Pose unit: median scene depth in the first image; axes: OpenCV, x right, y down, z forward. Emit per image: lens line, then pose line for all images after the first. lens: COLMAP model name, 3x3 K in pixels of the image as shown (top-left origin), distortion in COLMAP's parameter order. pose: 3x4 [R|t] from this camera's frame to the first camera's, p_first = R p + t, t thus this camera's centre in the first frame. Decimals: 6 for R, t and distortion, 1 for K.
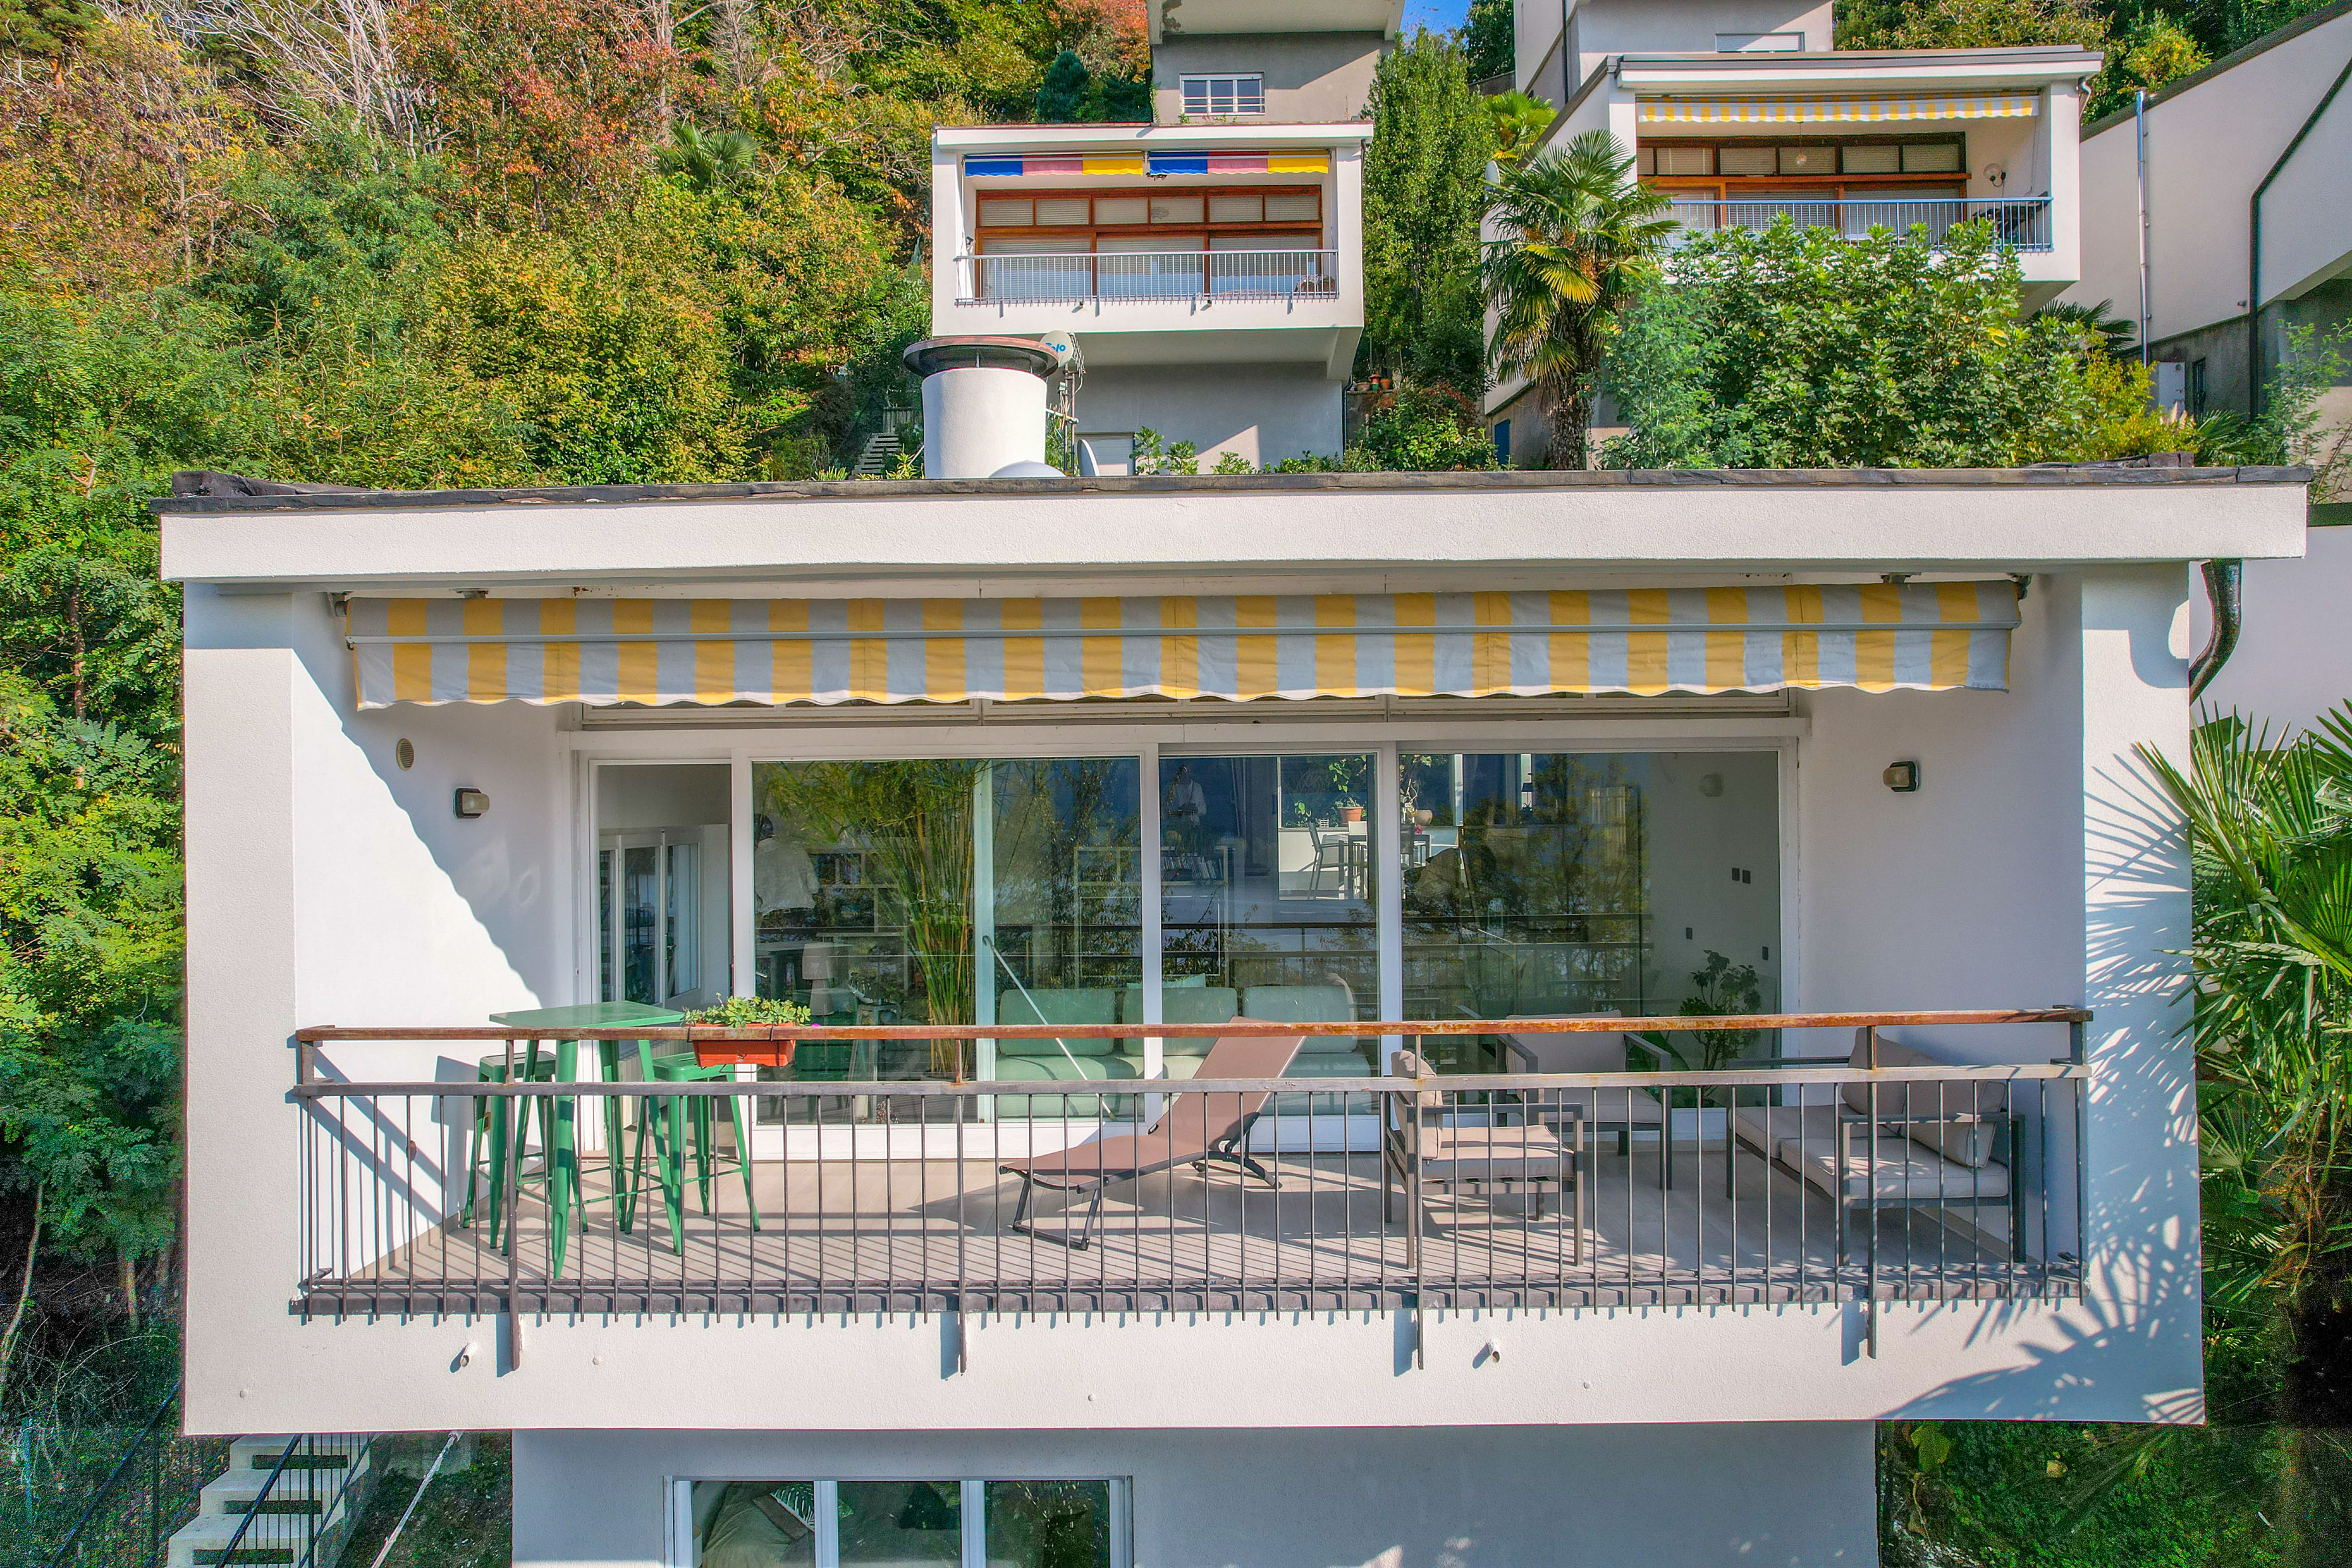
lens RADIAL K [[1506.4, 0, 1177.0], [0, 1506.4, 795.6], [0, 0, 1]] dist [-0.076894, 0.077976]
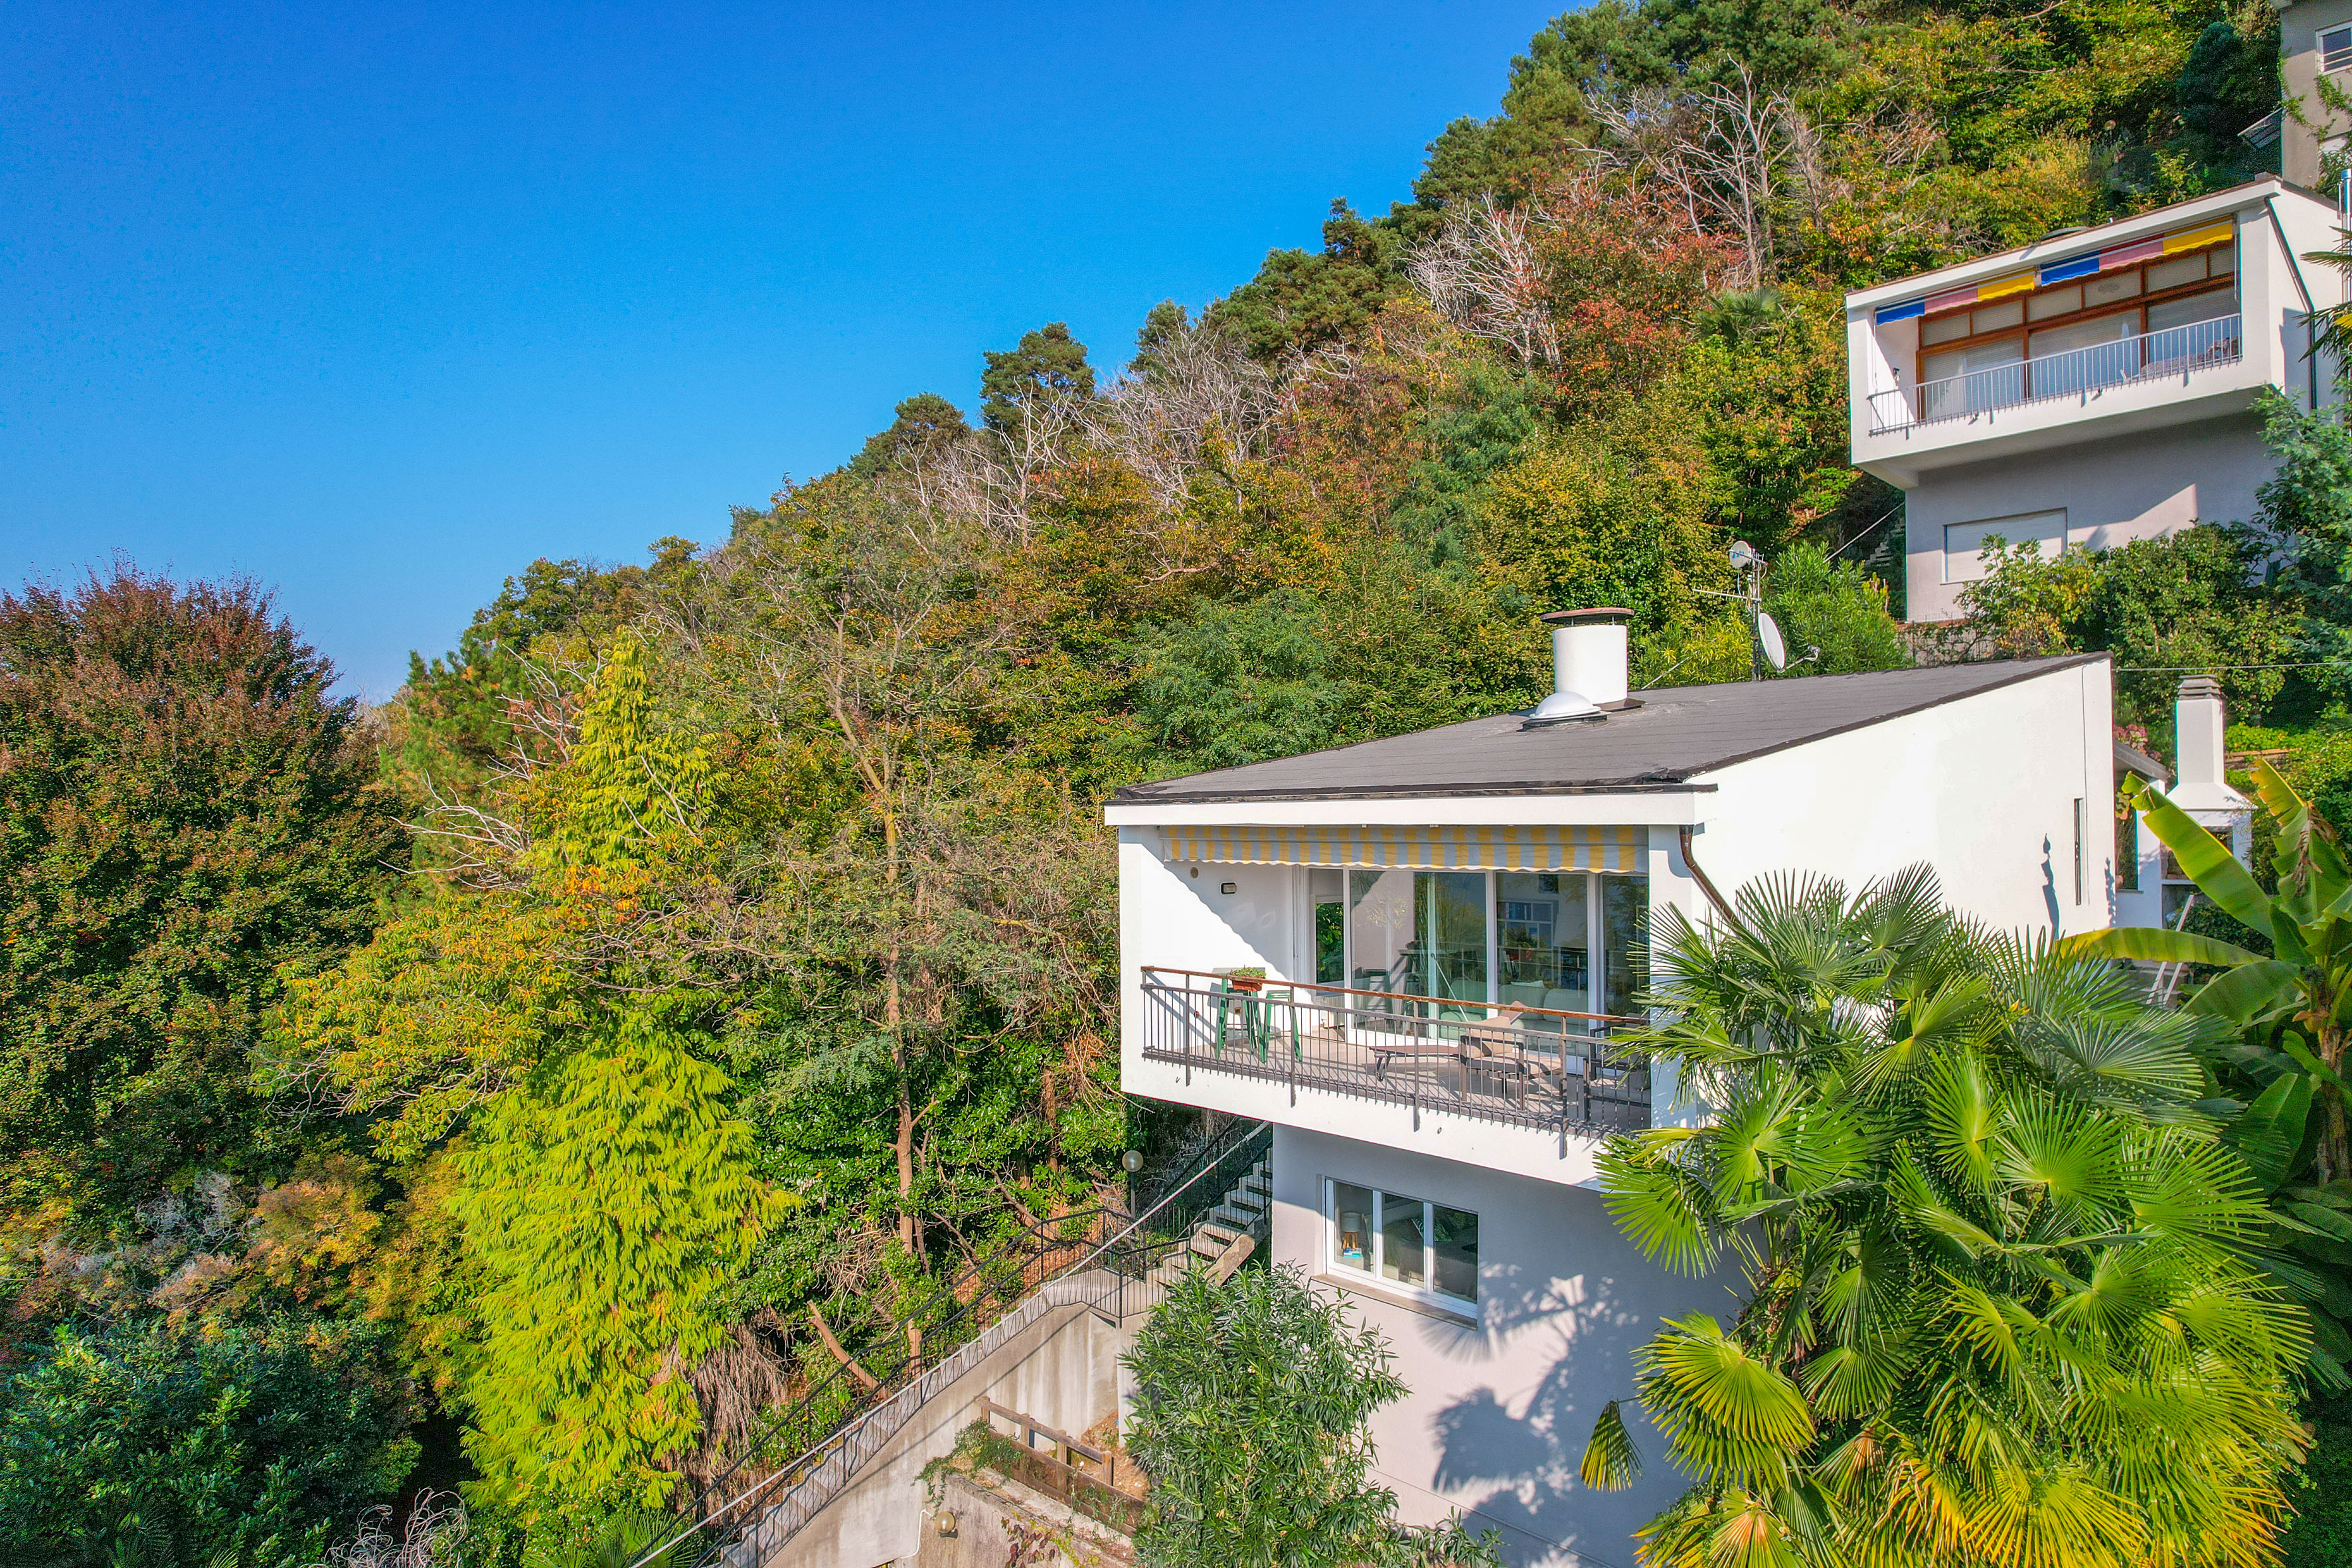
lens RADIAL K [[1506.4, 0, 1177.0], [0, 1506.4, 795.6], [0, 0, 1]] dist [-0.076894, 0.077976]
pose [[0.654611, -0.004476, -0.755953, 0.440580], [0.008965, 0.999958, 0.001843, -0.048998], [0.755913, -0.007984, 0.654623, -0.241403]]
